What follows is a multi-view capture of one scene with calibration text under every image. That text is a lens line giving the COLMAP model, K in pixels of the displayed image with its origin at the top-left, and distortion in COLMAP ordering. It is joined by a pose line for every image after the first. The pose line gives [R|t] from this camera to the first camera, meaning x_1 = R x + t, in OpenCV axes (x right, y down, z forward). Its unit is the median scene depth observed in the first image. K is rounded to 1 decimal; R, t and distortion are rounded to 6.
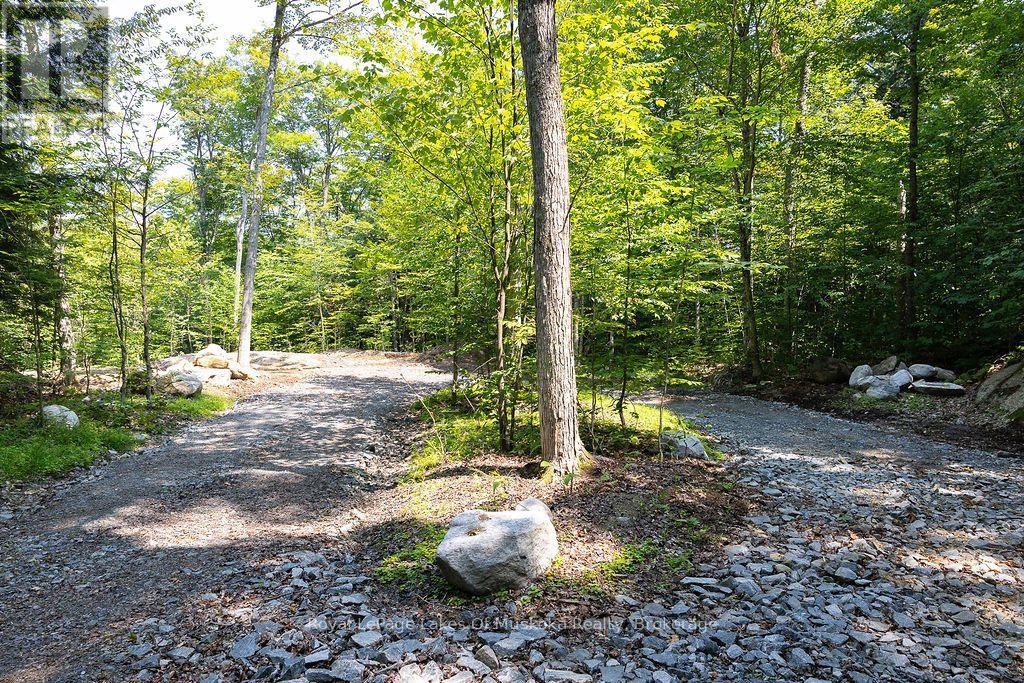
lens RADIAL K [[683.1, 0, 513.0], [0, 683.1, 339.8], [0, 0, 1]] dist [-0.003978, -0.001596]
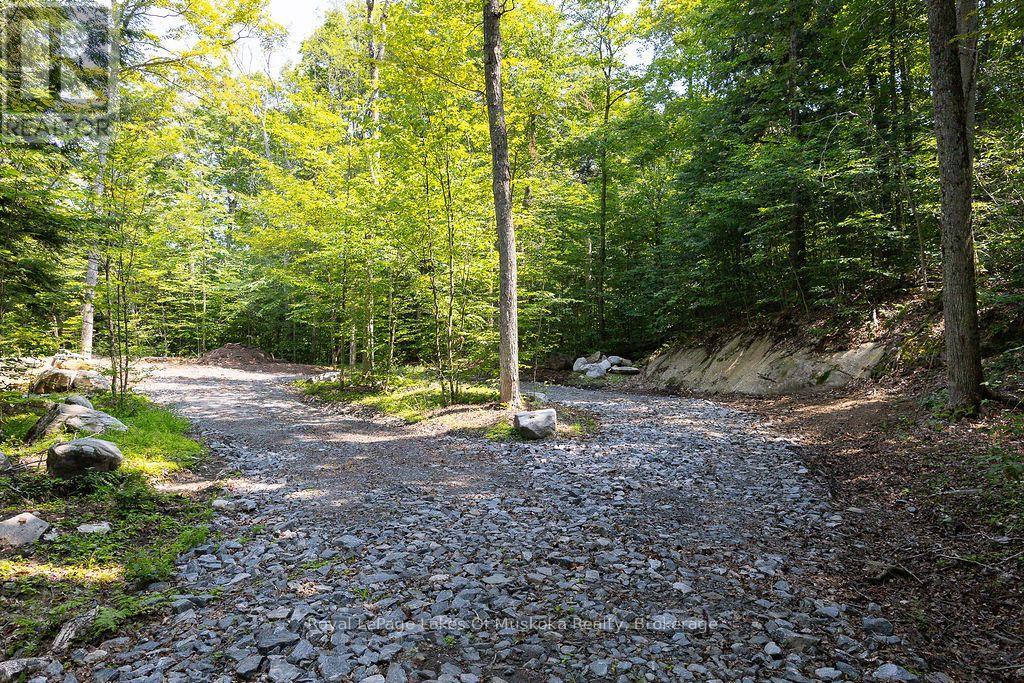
lens RADIAL K [[683.1, 0, 511.4], [0, 683.1, 341.1], [0, 0, 1]] dist [-0.003978, -0.001596]
pose [[0.895255, -0.008327, 0.445476, -0.342911], [0.009786, 0.999952, -0.000977, -0.000364], [-0.445446, 0.005234, 0.895294, -0.340365]]
